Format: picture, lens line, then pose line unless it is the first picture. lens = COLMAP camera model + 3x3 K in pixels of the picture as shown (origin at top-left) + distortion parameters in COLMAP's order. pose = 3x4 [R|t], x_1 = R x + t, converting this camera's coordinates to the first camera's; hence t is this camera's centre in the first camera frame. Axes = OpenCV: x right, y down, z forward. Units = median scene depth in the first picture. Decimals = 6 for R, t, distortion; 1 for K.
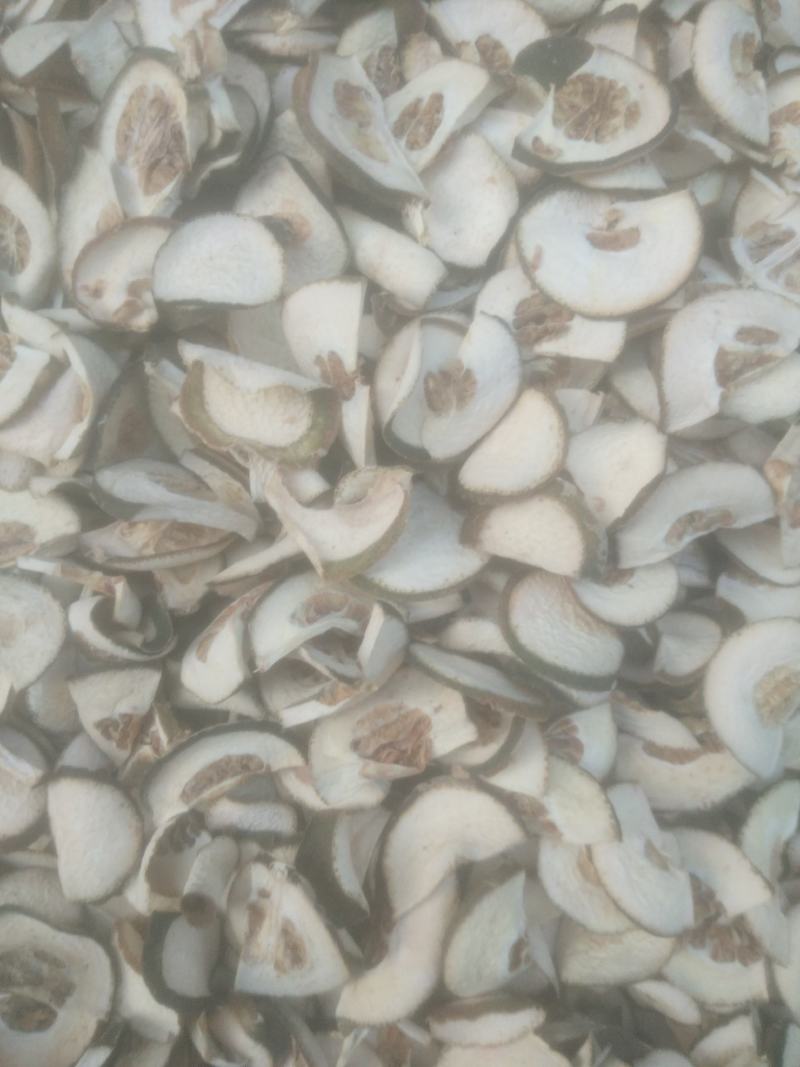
lens RADIAL K [[863.9, 0, 409.2], [0, 863.9, 535.3], [0, 0, 1]] dist [0.057663, -0.148311]
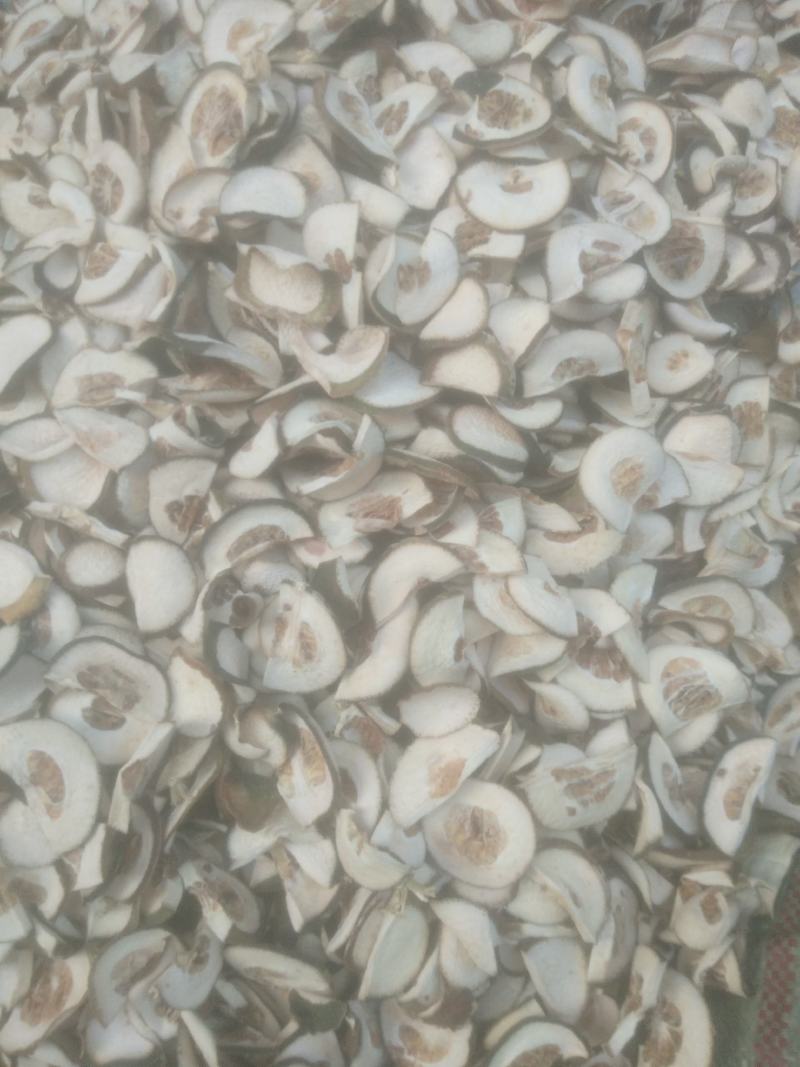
lens RADIAL K [[863.9, 0, 419.8], [0, 863.9, 532.0], [0, 0, 1]] dist [0.057663, -0.148311]
pose [[0.997094, 0.006222, 0.075922, -0.054950], [0.002219, 0.993863, -0.110596, 0.439982], [-0.076144, 0.110443, 0.990961, -0.468402]]
